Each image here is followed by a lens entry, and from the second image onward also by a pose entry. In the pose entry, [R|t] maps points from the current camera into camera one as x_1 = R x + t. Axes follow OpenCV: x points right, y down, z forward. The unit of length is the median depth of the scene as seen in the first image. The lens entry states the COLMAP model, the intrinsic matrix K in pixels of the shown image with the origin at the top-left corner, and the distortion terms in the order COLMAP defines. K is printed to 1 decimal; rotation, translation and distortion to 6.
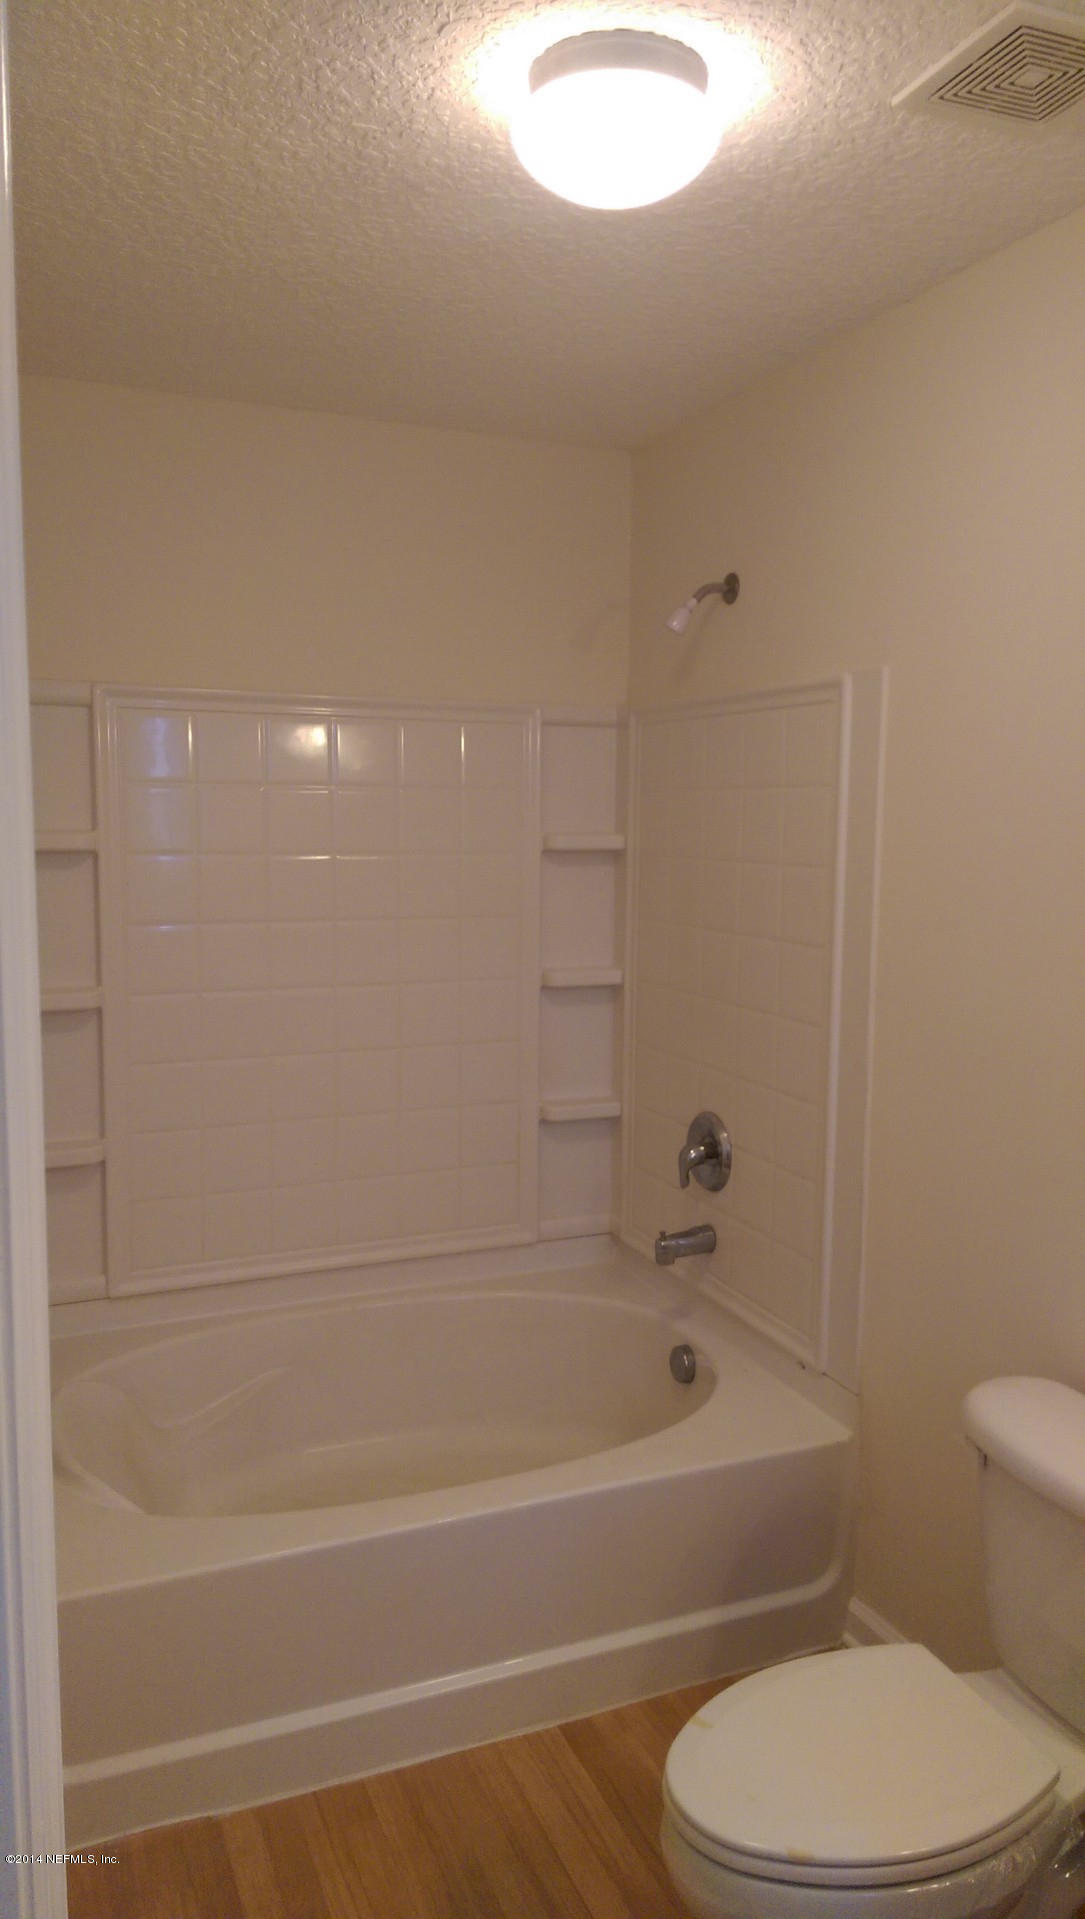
lens RADIAL K [[1354.8, 0, 549.9], [0, 1354.8, 961.8], [0, 0, 1]] dist [0.097160, -0.094436]
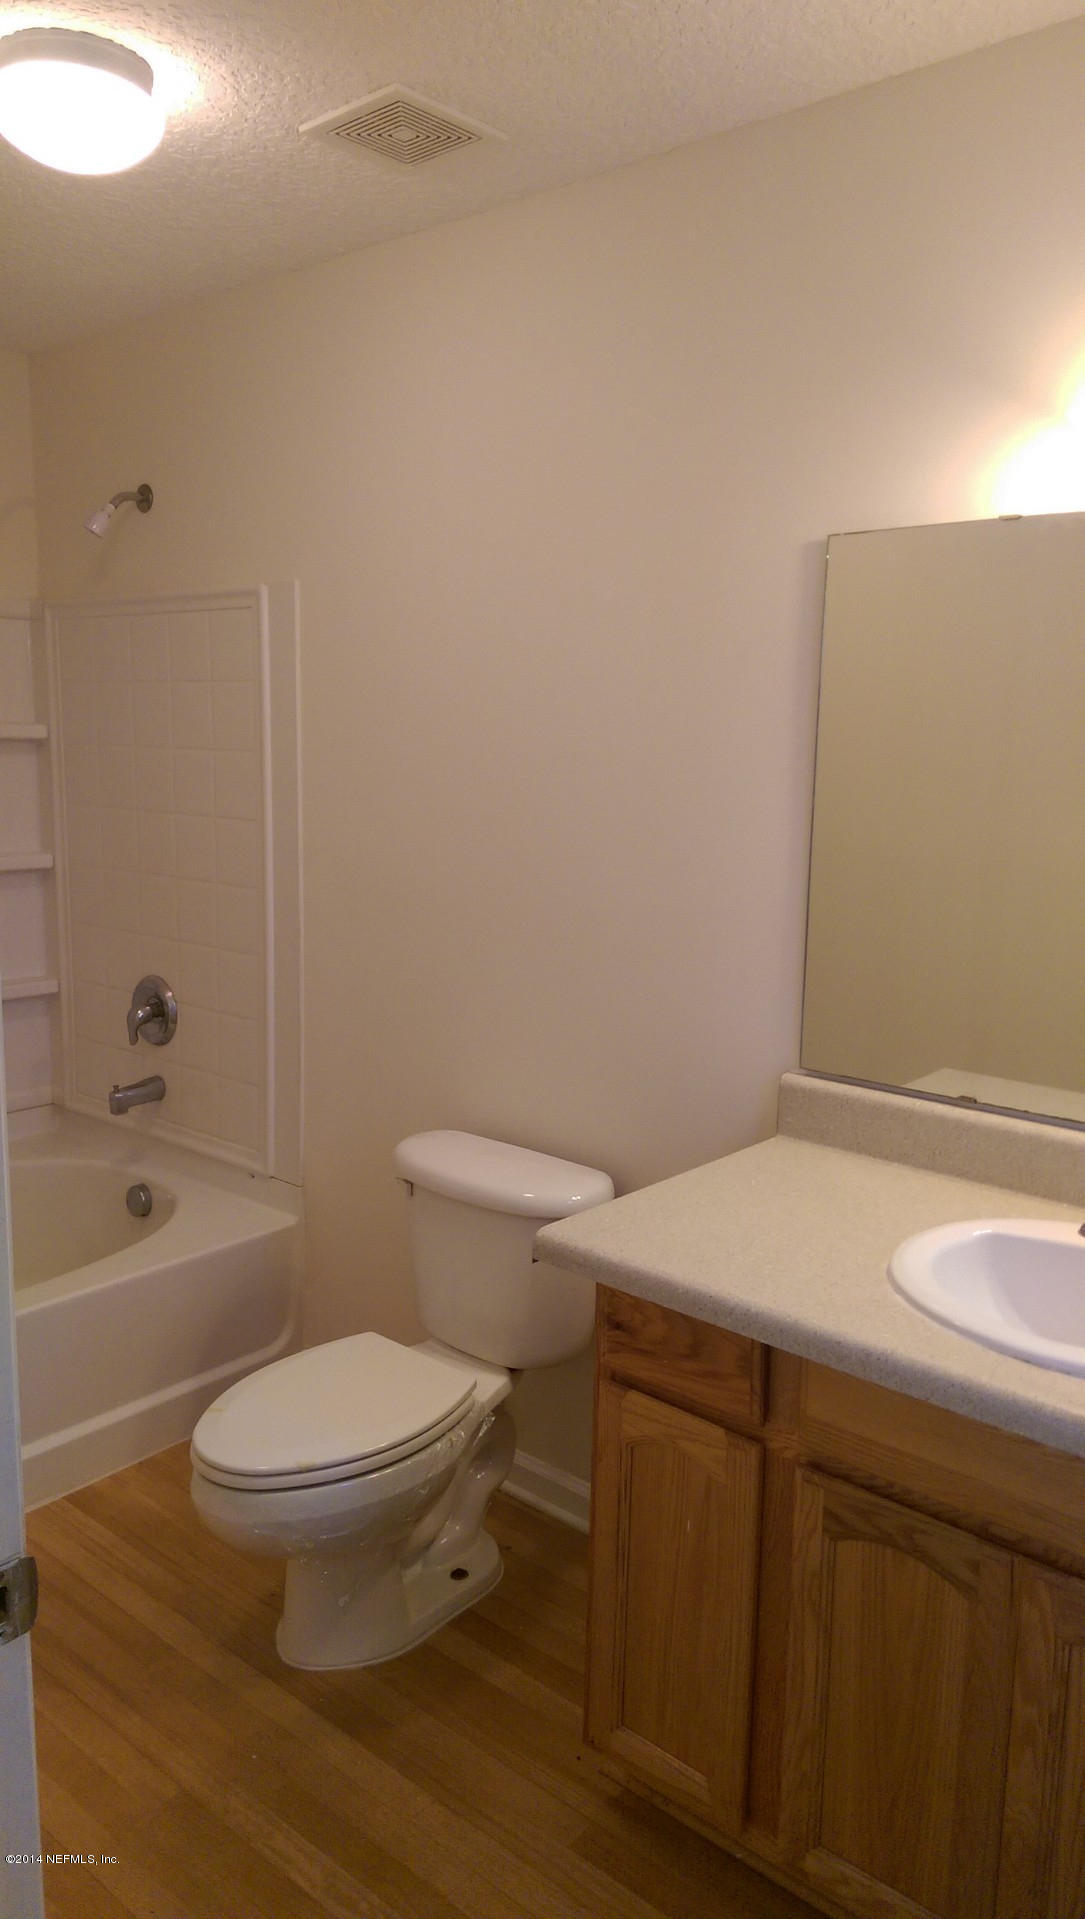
lens RADIAL K [[1351.3, 0, 548.0], [0, 1351.3, 965.4], [0, 0, 1]] dist [0.116320, -0.183679]
pose [[0.893766, -0.064813, 0.443825, -0.111229], [0.037488, 0.996837, 0.070077, 0.044358], [-0.446963, -0.045995, 0.893369, -0.182411]]
